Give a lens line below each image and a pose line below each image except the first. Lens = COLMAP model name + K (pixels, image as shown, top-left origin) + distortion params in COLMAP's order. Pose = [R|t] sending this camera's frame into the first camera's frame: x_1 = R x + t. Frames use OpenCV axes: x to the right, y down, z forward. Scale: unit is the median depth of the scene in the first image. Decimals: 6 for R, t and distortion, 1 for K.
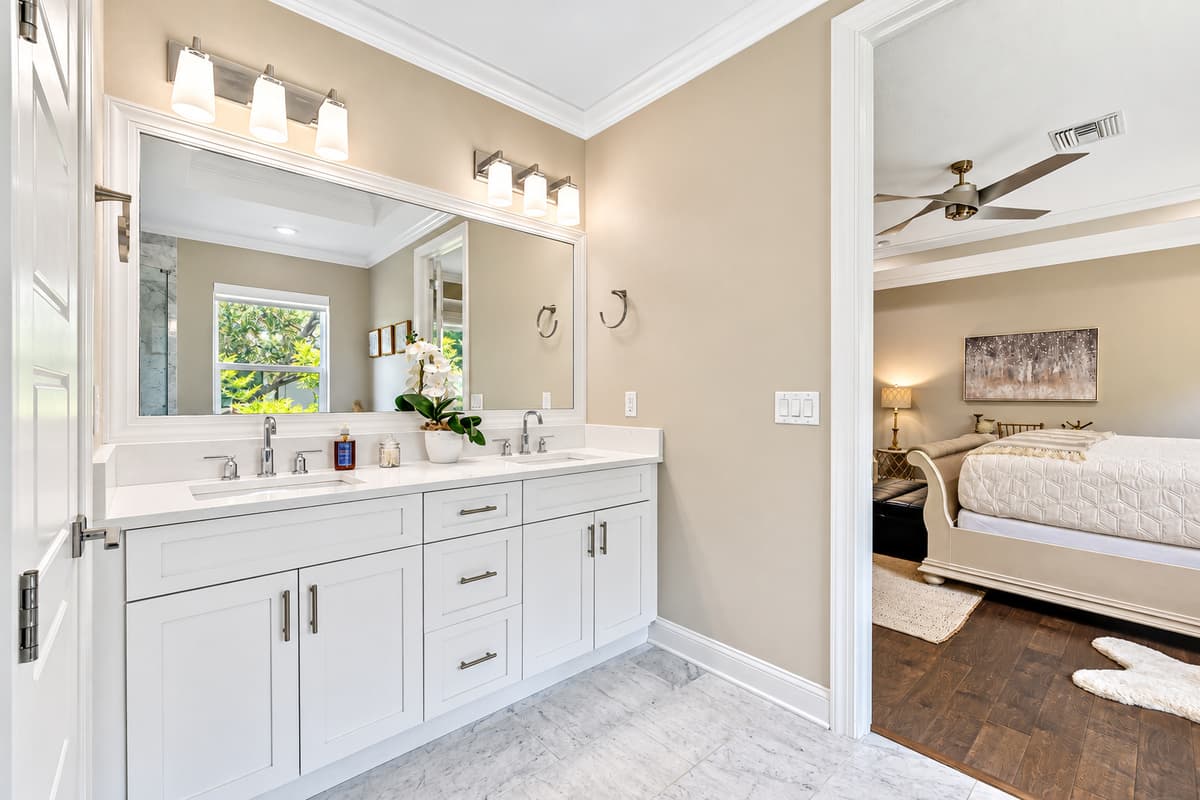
lens RADIAL K [[505.9, 0, 606.5], [0, 505.9, 397.1], [0, 0, 1]] dist [-0.000219, -0.001112]
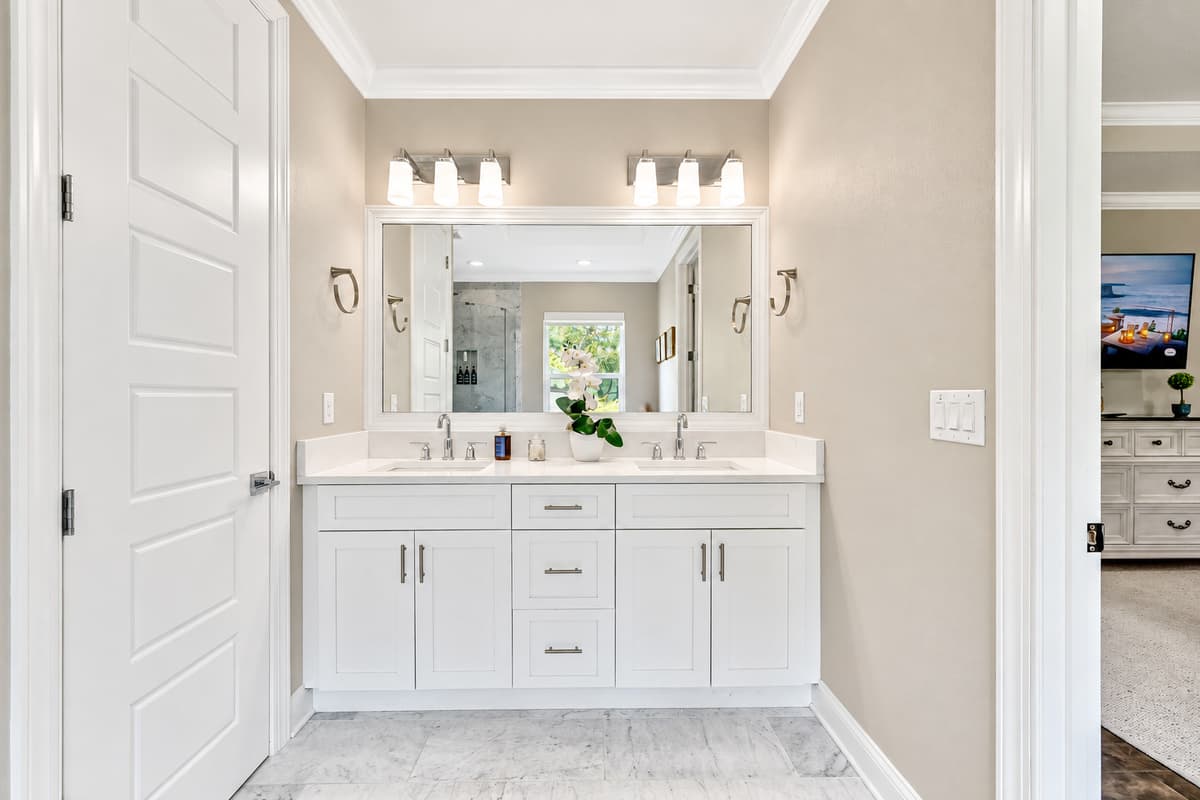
lens RADIAL K [[505.9, 0, 598.2], [0, 505.9, 399.0], [0, 0, 1]] dist [-0.000219, -0.001112]
pose [[0.753158, -0.001871, -0.657837, 0.423281], [0.003040, 0.999995, 0.000637, -0.001610], [0.657832, -0.002480, 0.753160, 0.221967]]
